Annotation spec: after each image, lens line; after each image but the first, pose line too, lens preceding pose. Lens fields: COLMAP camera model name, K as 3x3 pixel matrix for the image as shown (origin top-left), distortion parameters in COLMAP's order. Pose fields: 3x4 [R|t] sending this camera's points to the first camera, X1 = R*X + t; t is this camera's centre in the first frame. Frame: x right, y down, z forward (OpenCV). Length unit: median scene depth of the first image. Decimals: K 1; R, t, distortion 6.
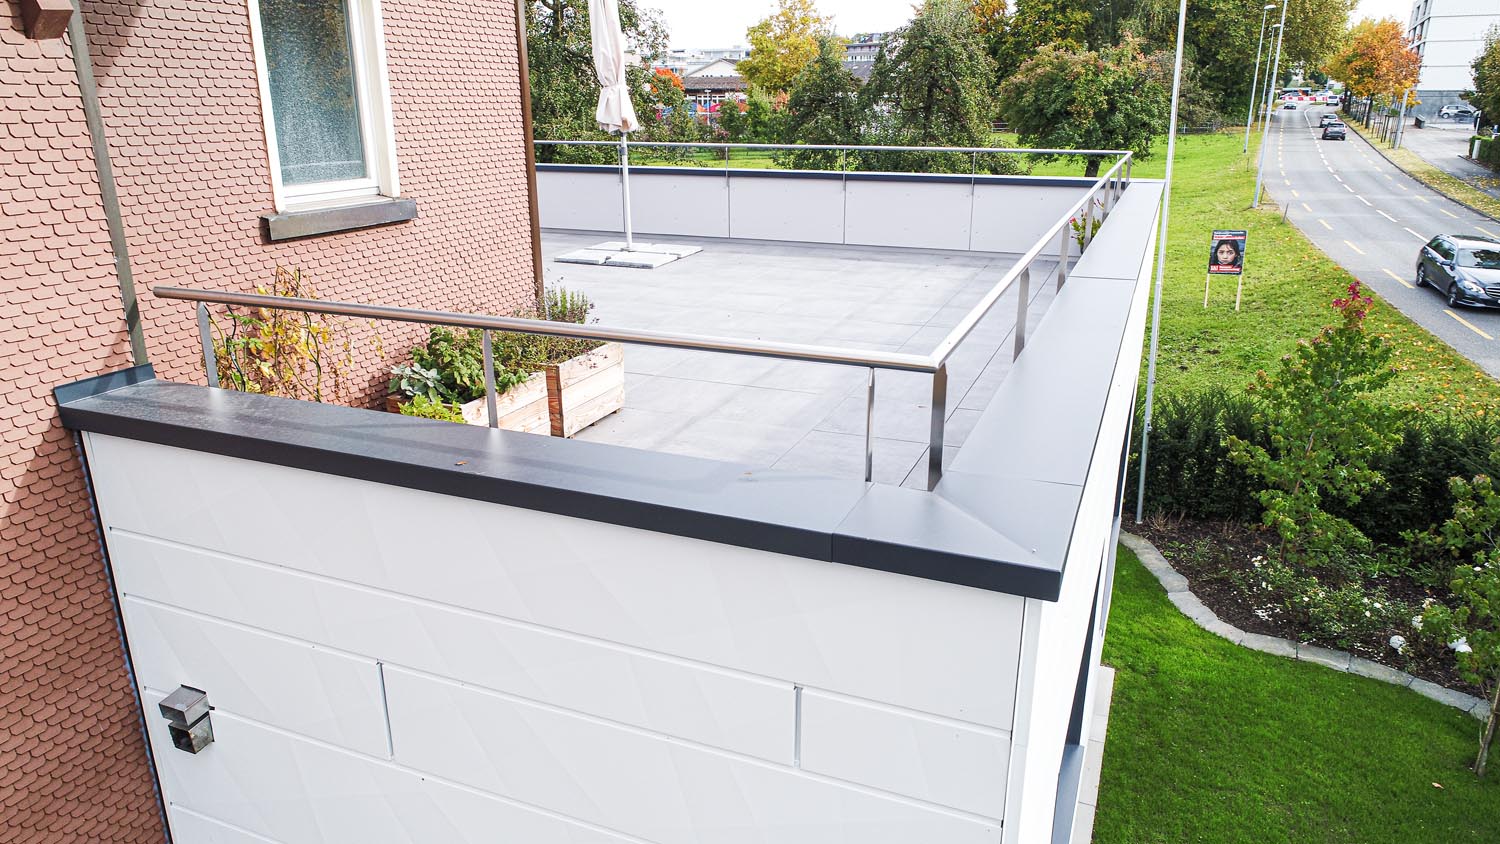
lens RADIAL K [[1009.6, 0, 747.5], [0, 1009.6, 426.4], [0, 0, 1]] dist [-0.001785, 0.001292]
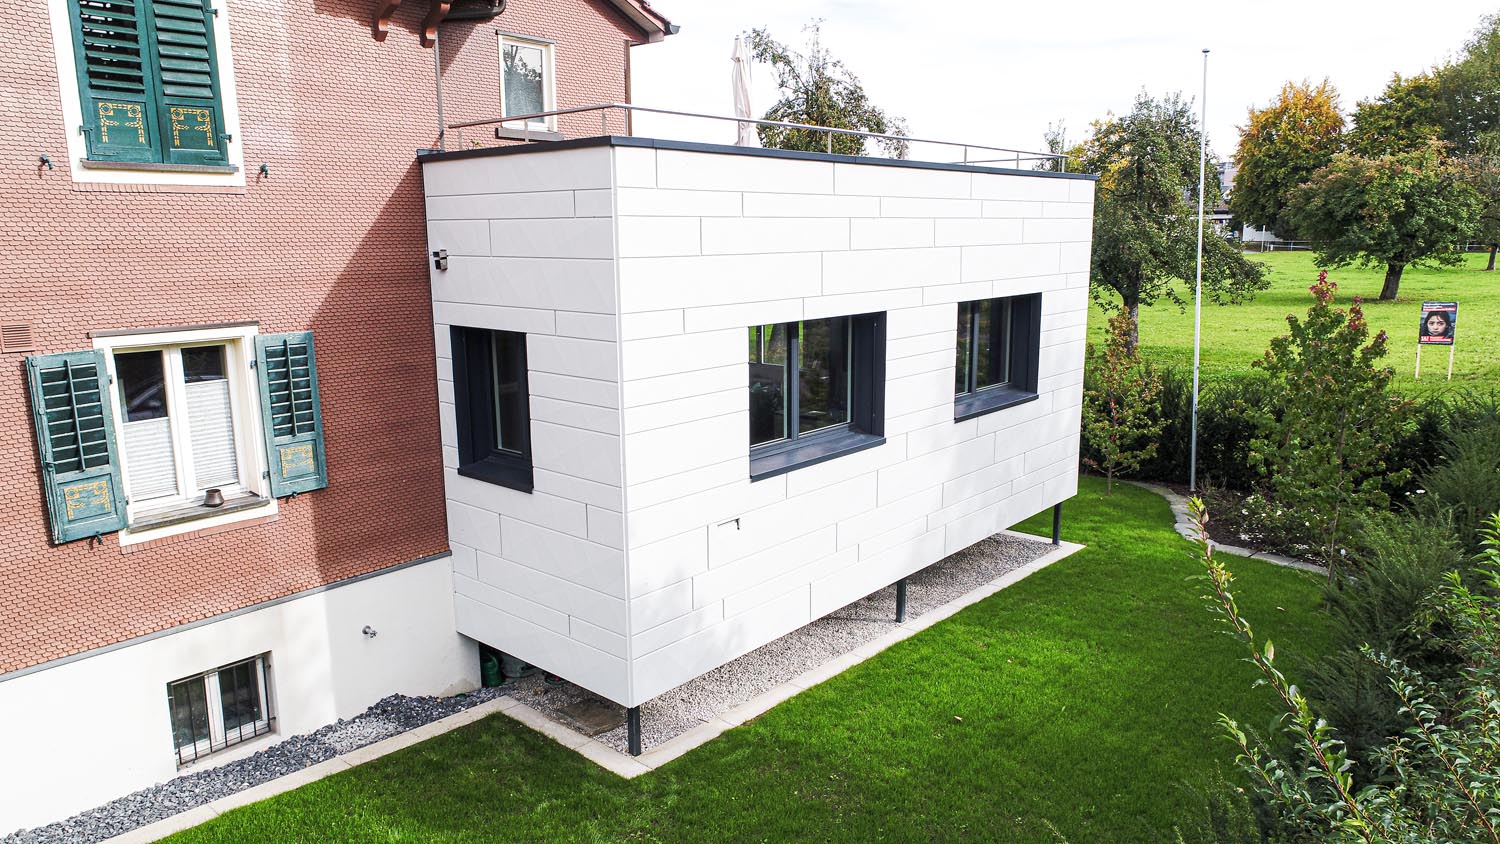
lens RADIAL K [[1009.6, 0, 747.5], [0, 1009.6, 426.4], [0, 0, 1]] dist [-0.001785, 0.001292]
pose [[0.946415, 0.057000, -0.317883, 0.144082], [-0.096351, 0.989310, -0.109466, 0.111075], [0.308245, 0.134229, 0.941790, -0.166449]]
